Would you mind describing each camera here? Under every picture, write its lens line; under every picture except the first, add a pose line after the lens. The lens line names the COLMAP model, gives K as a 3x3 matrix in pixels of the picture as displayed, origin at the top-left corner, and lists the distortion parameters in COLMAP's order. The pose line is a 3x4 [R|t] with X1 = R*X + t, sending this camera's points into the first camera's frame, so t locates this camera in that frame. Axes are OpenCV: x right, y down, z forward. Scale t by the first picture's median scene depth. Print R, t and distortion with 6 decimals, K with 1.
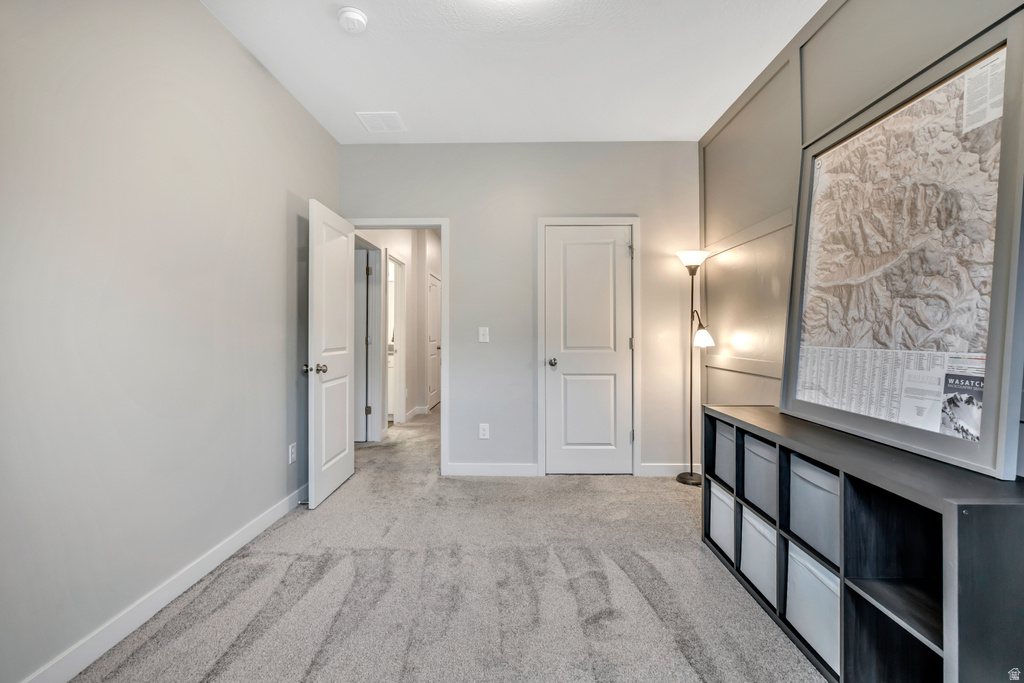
lens RADIAL K [[461.5, 0, 516.0], [0, 461.5, 336.8], [0, 0, 1]] dist [-0.003895, -0.000110]
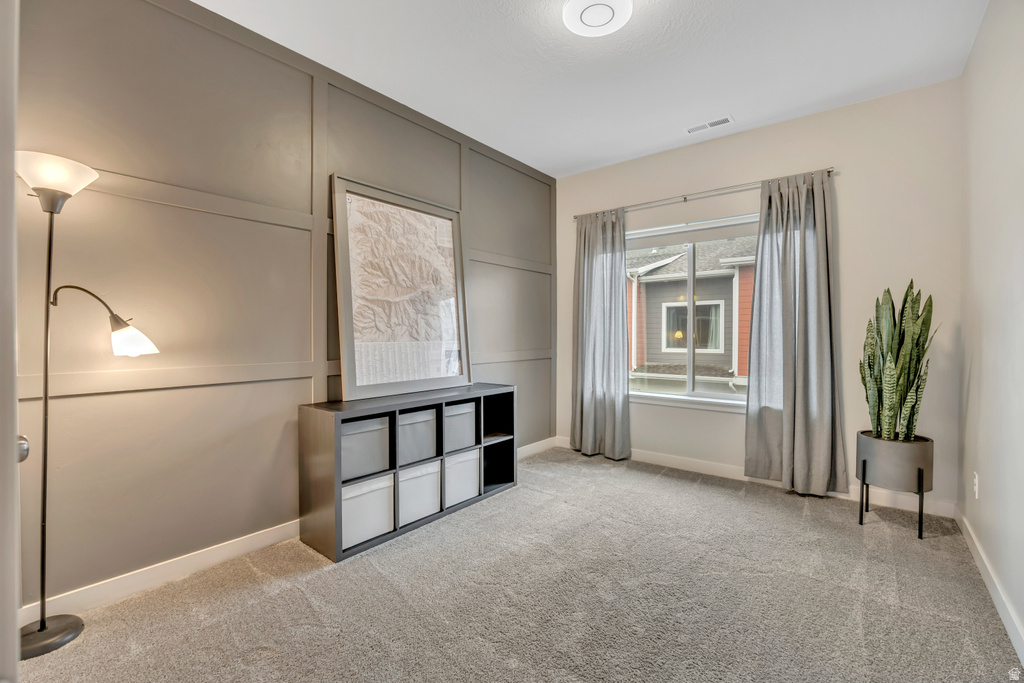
lens RADIAL K [[461.5, 0, 516.0], [0, 461.5, 336.8], [0, 0, 1]] dist [-0.003895, -0.000110]
pose [[-0.800481, -0.009633, 0.599280, -0.567548], [-0.000650, 0.999884, 0.015205, -0.018435], [-0.599357, 0.011782, -0.800395, 2.077807]]
